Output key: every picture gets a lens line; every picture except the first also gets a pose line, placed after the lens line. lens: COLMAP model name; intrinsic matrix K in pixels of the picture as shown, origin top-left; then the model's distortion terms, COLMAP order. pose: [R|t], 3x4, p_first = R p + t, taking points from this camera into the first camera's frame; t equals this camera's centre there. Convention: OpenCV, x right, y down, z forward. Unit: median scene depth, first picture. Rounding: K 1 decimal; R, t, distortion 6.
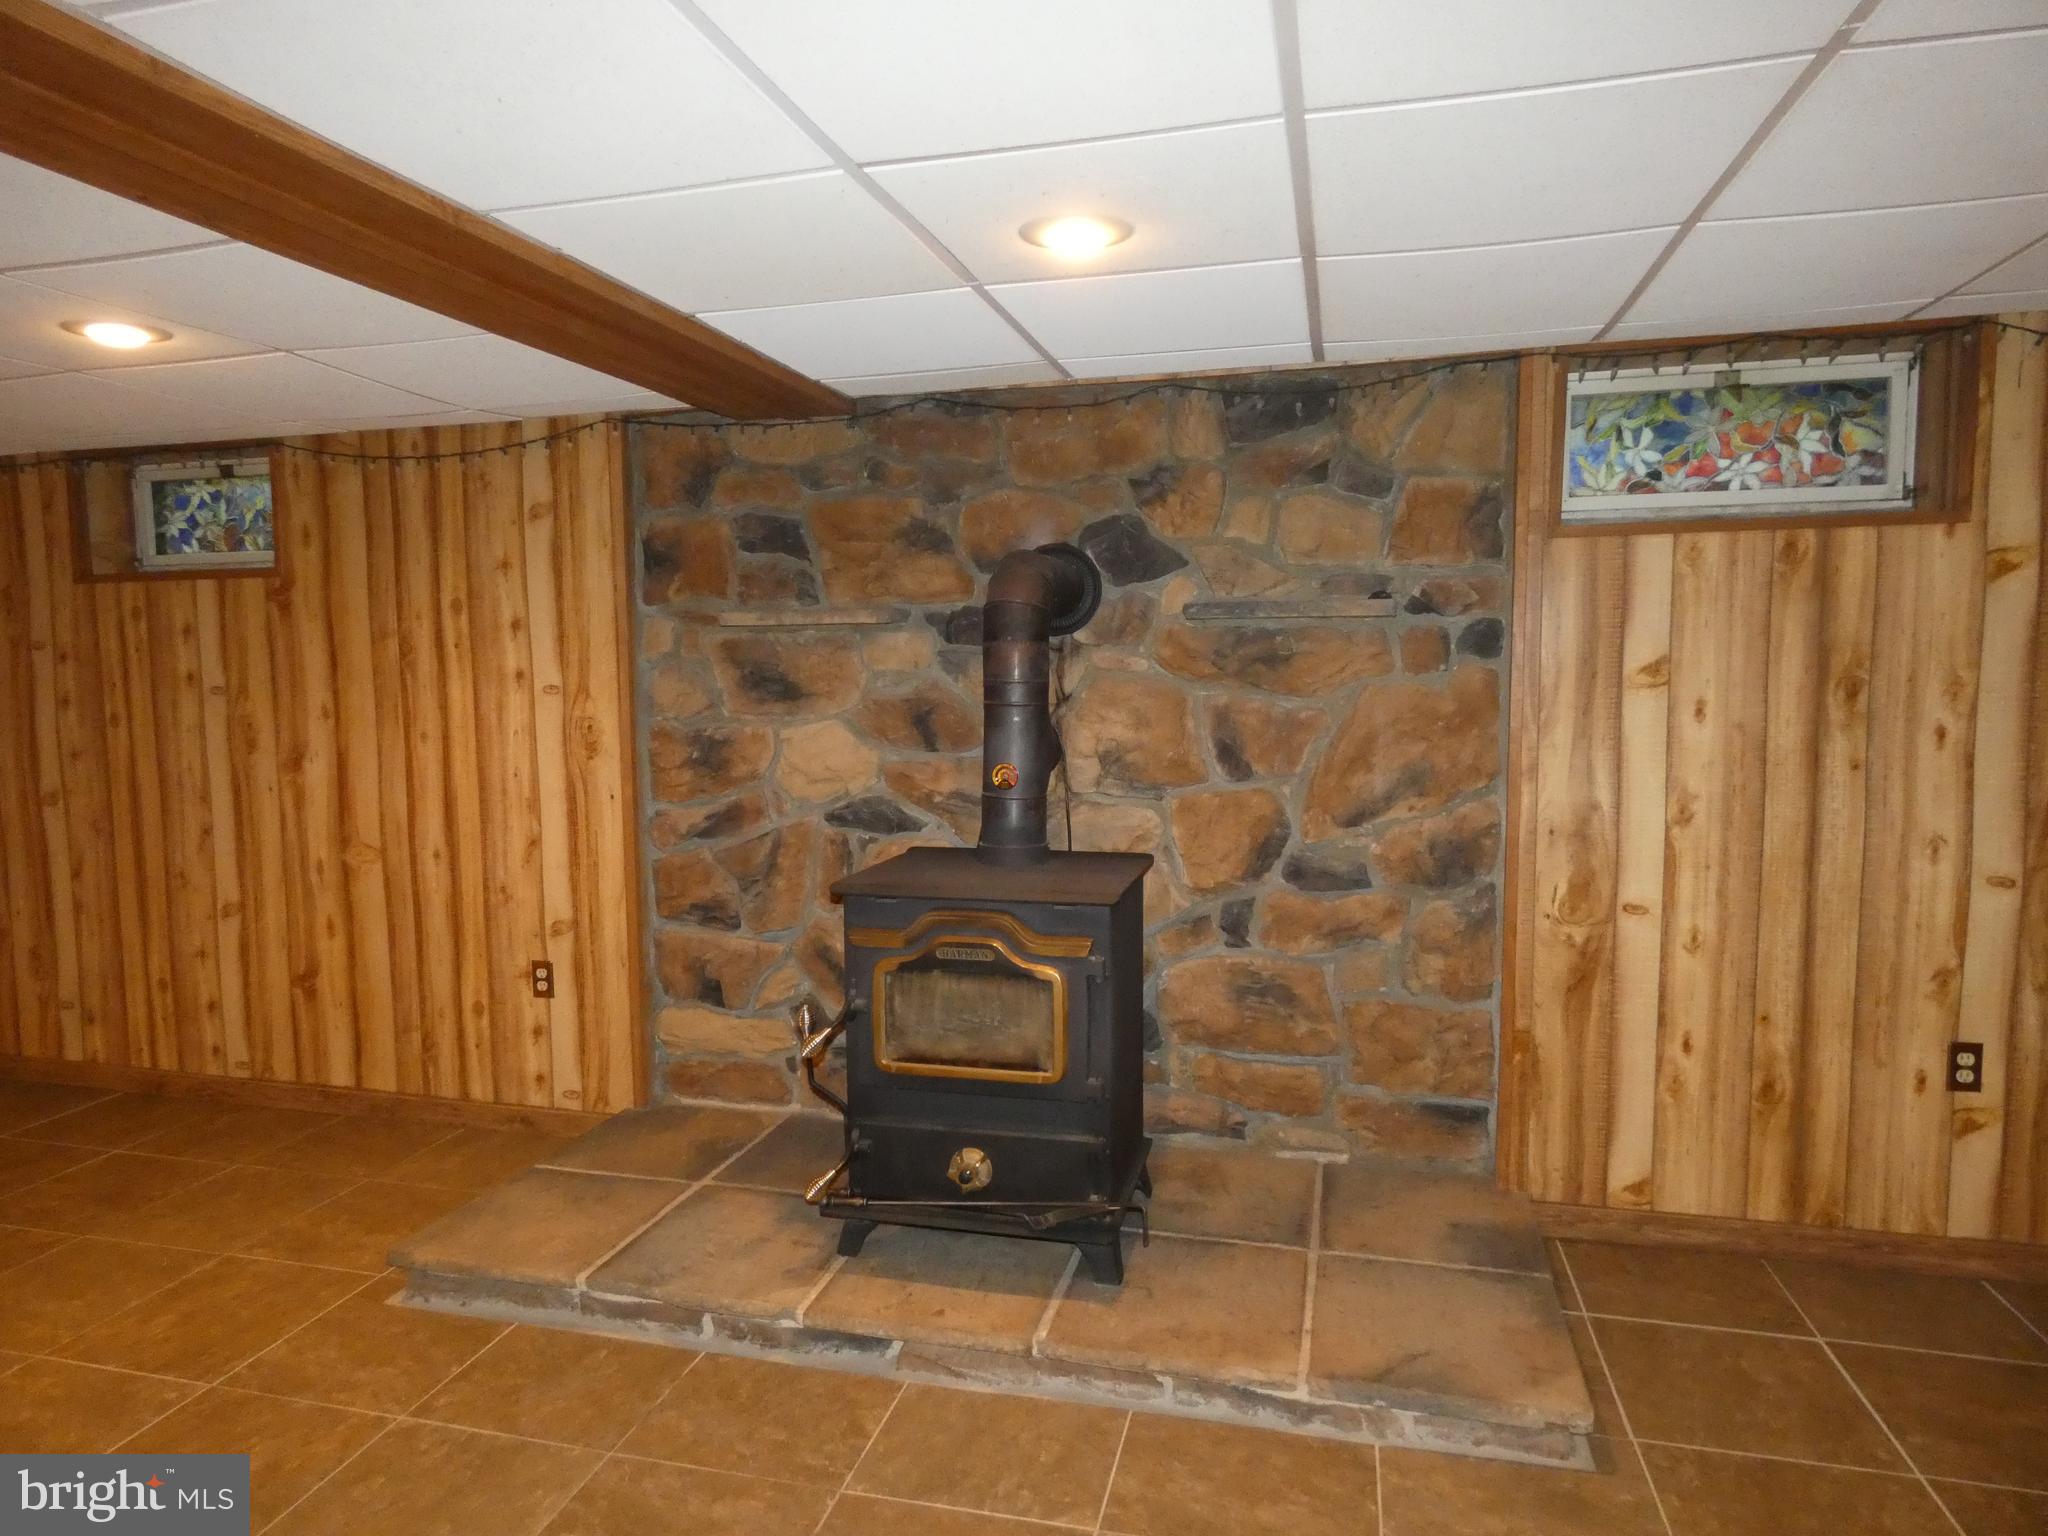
lens RADIAL K [[1223.9, 0, 1023.8], [0, 1223.9, 763.4], [0, 0, 1]] dist [-0.006150, -0.000681]
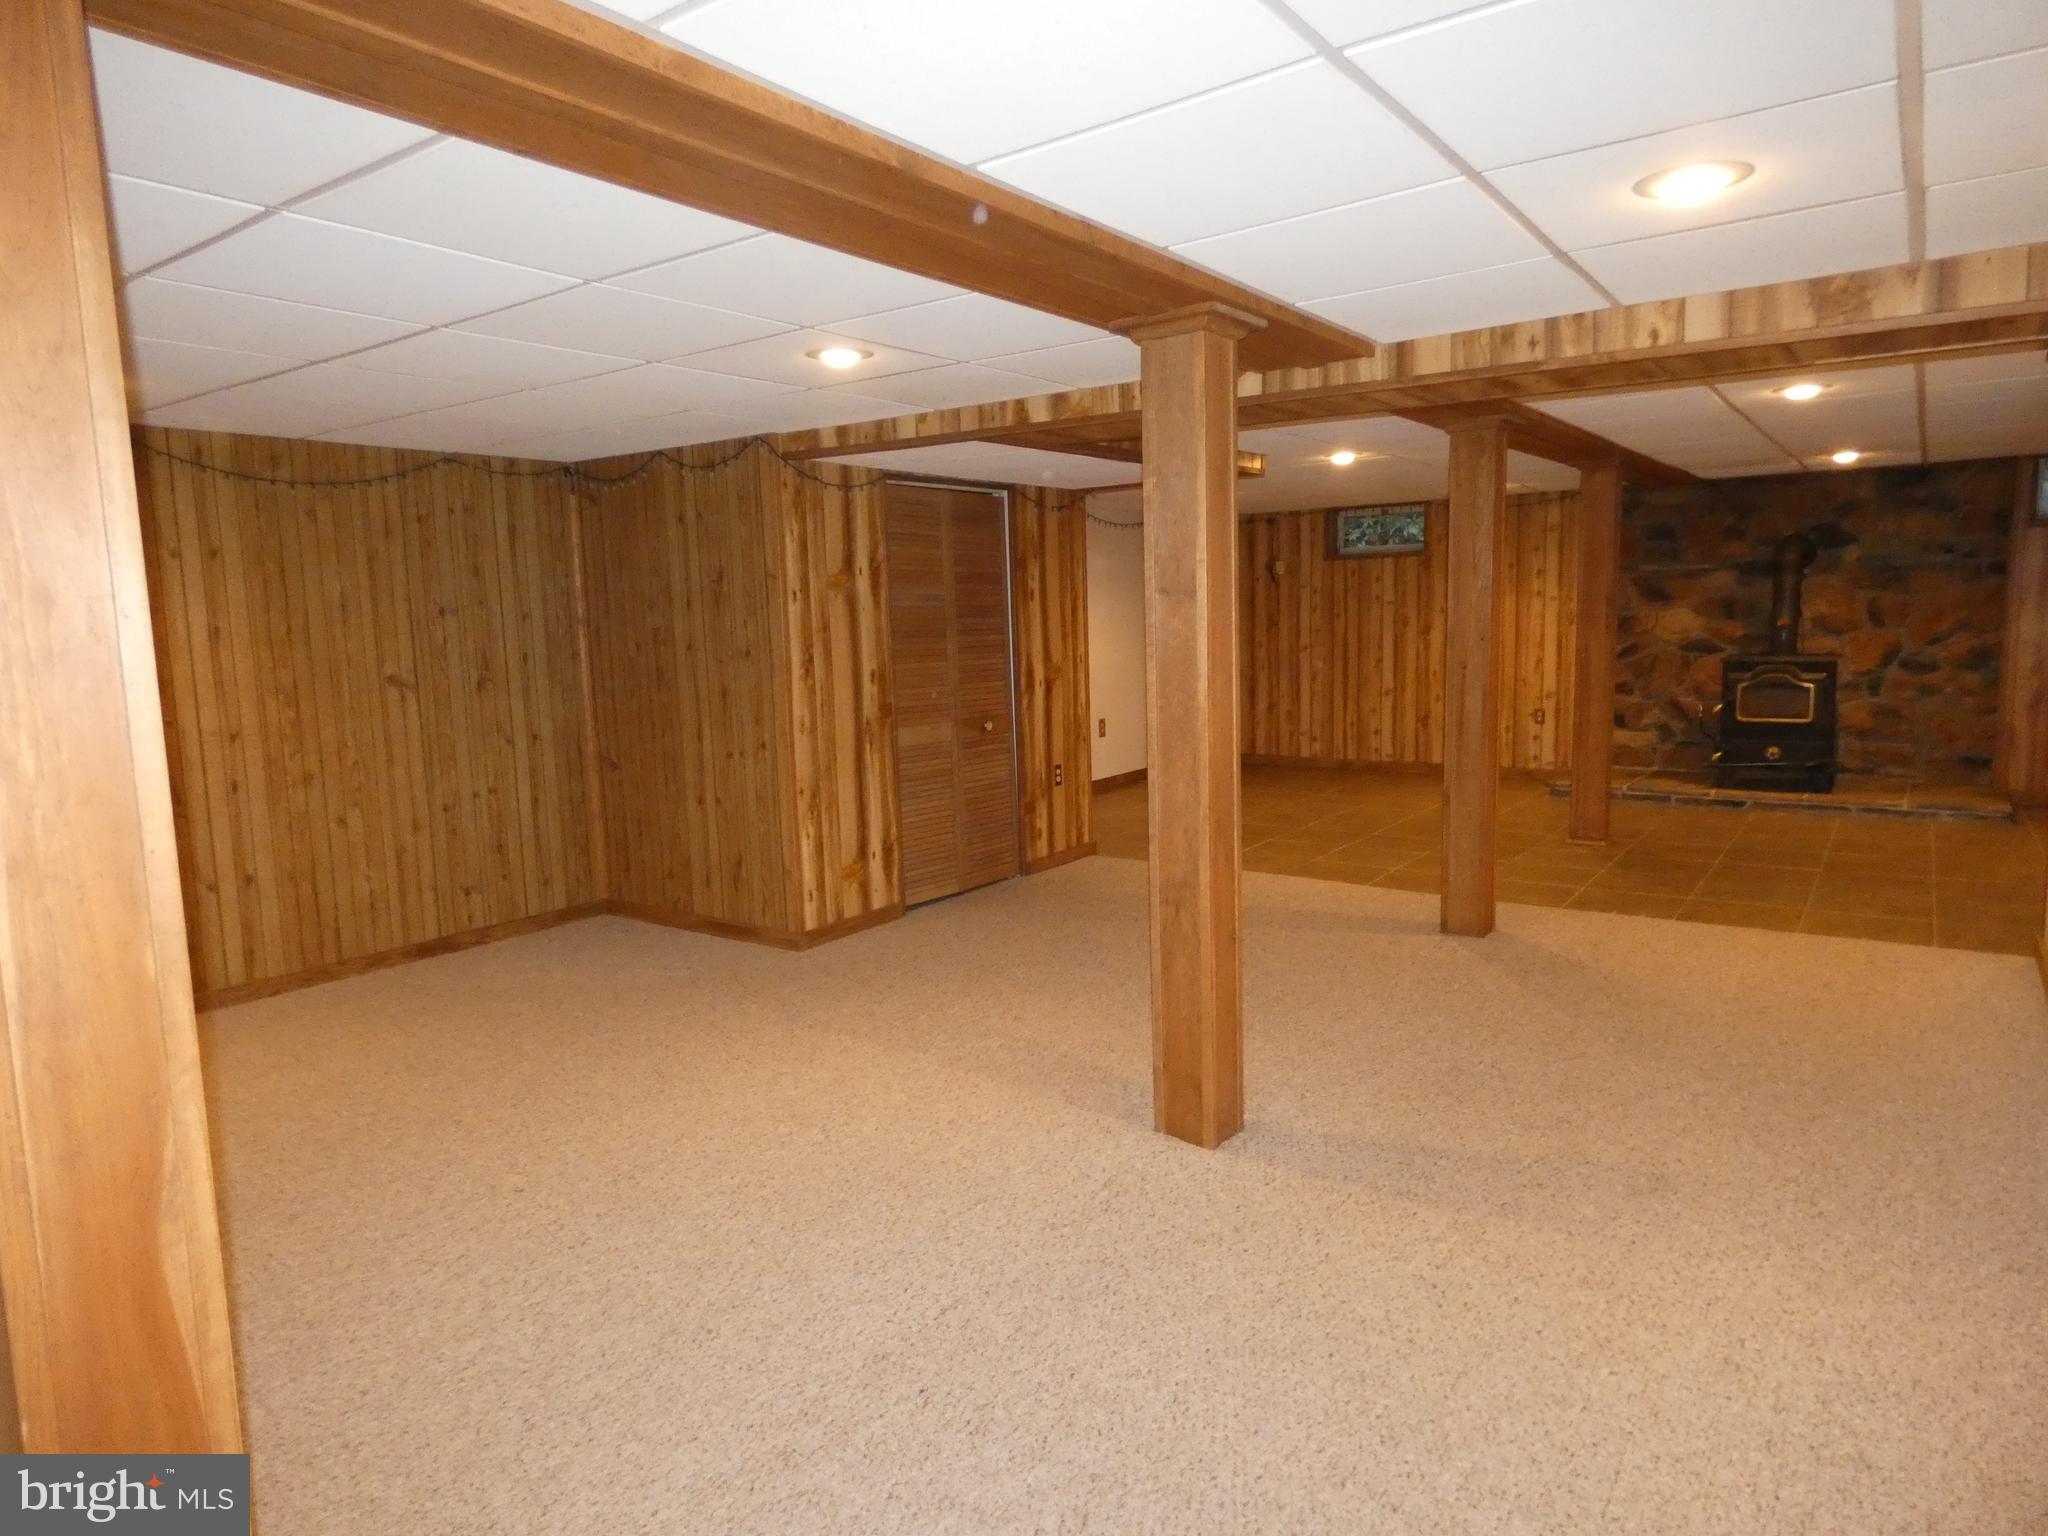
lens RADIAL K [[1226.7, 0, 1024.0], [0, 1226.7, 768.0], [0, 0, 1]] dist [0.002114, -0.014378]
pose [[0.929444, 0.029381, -0.367792, -0.515540], [-0.010717, 0.998554, 0.052685, 0.185967], [0.368808, -0.045026, 0.928415, -1.959038]]
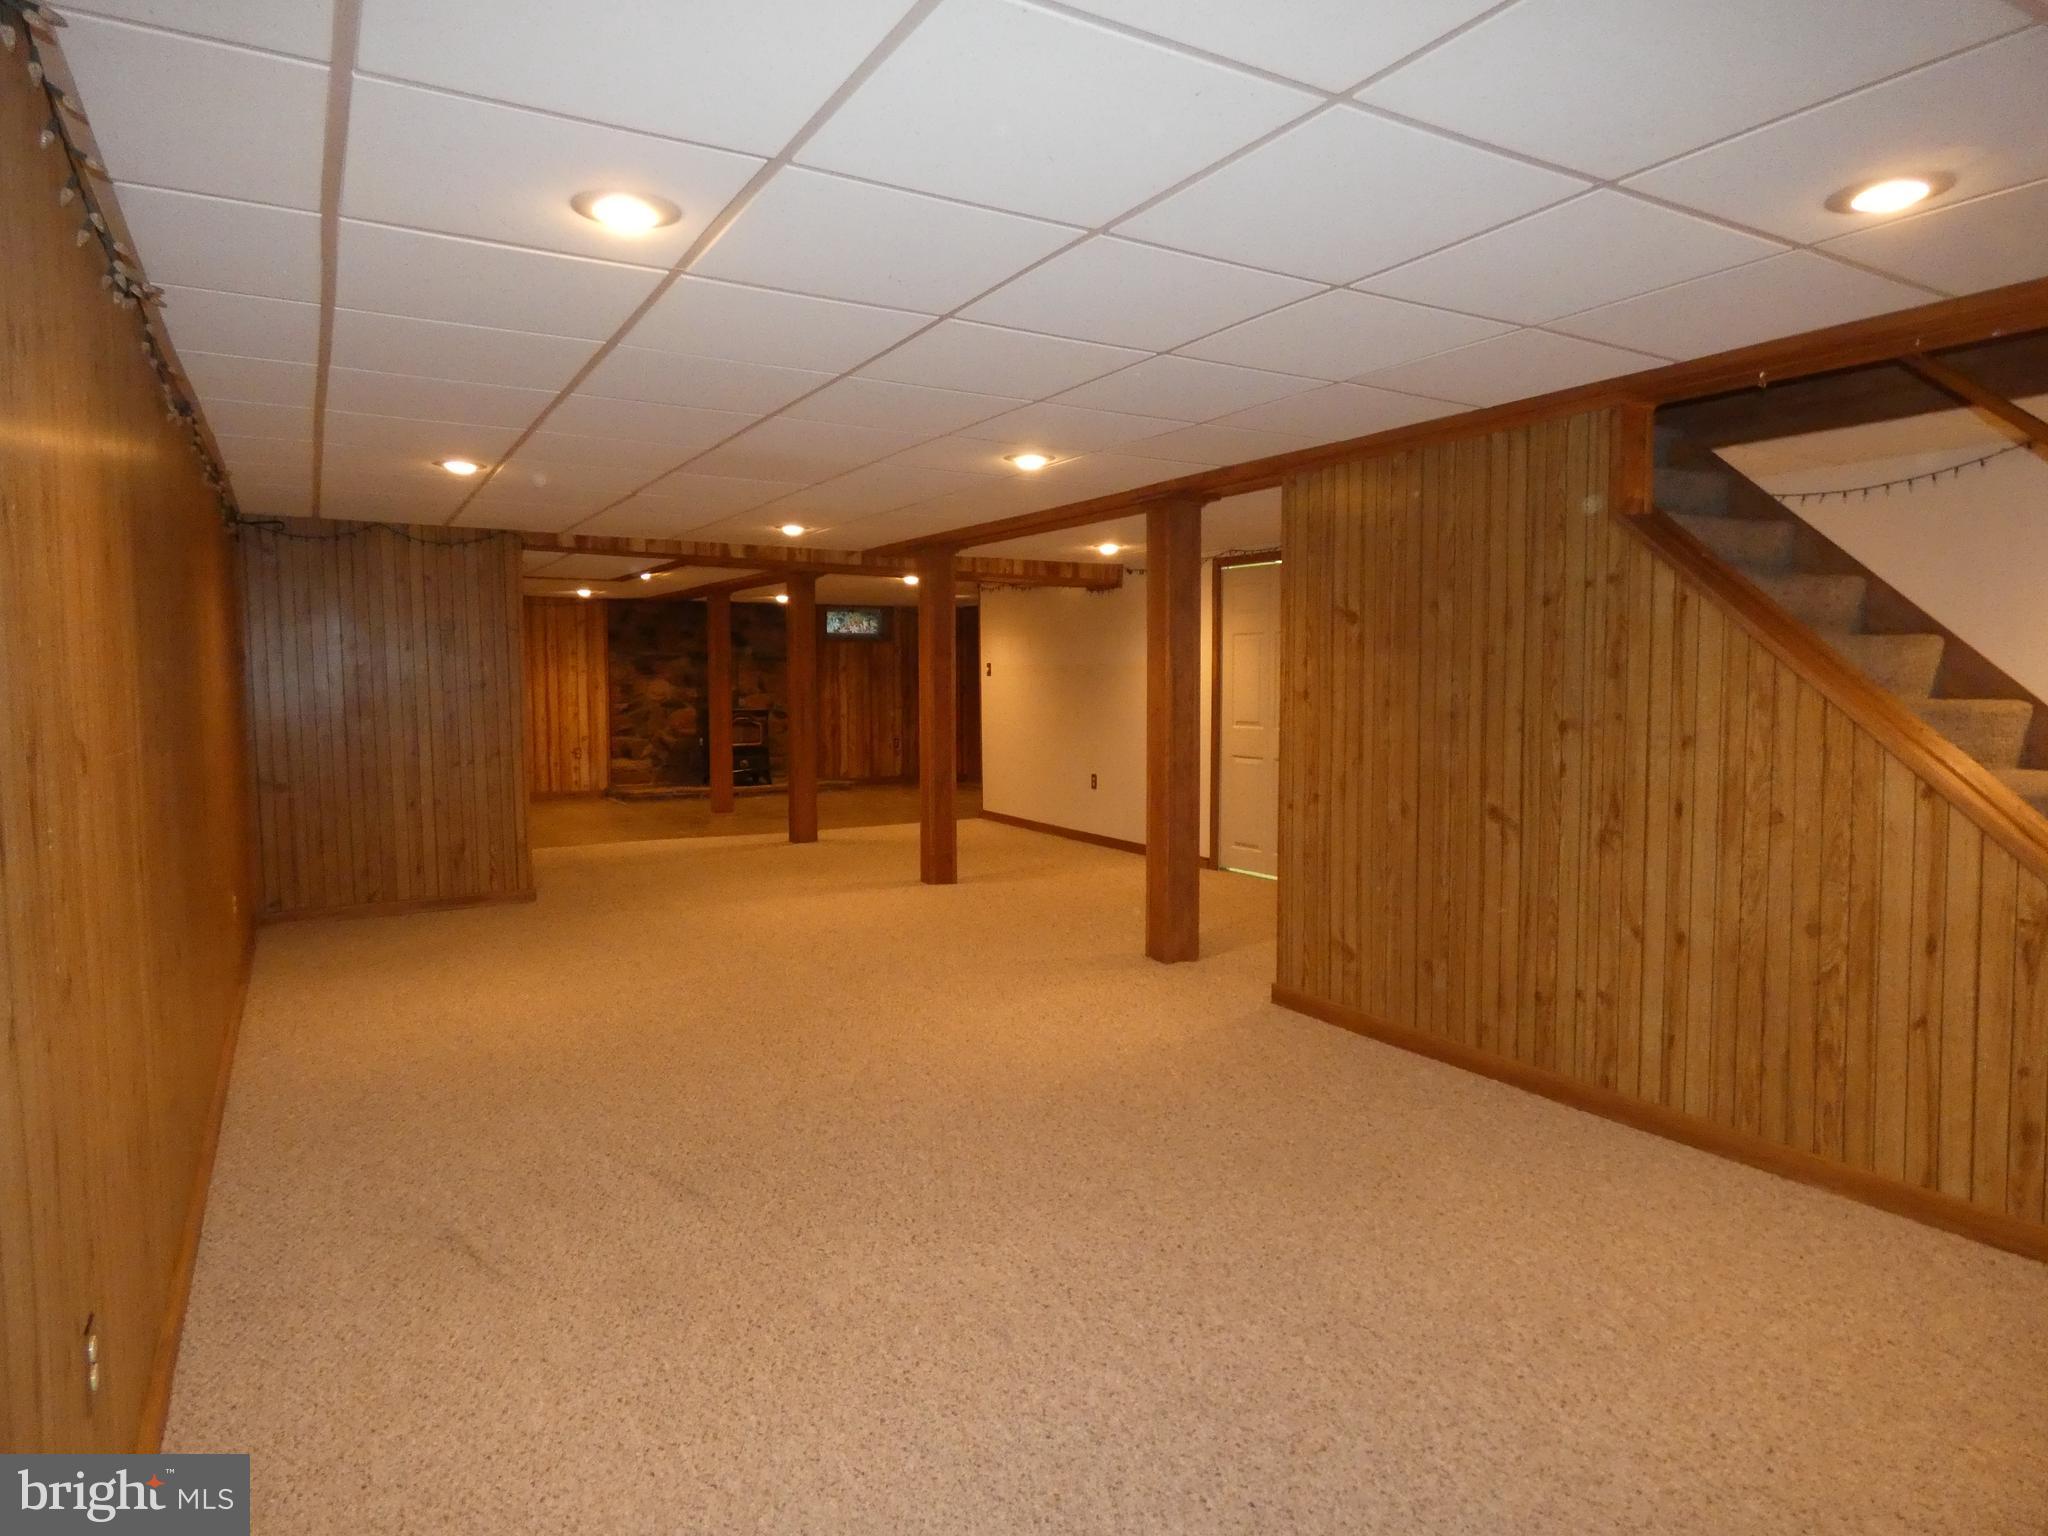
lens RADIAL K [[1225.7, 0, 1024.7], [0, 1225.7, 763.6], [0, 0, 1]] dist [-0.000008, 0.001852]
pose [[0.707307, -0.040497, 0.705745, -2.277599], [0.054711, 0.998499, 0.002464, 0.307752], [-0.704786, 0.036869, 0.708461, -2.775784]]
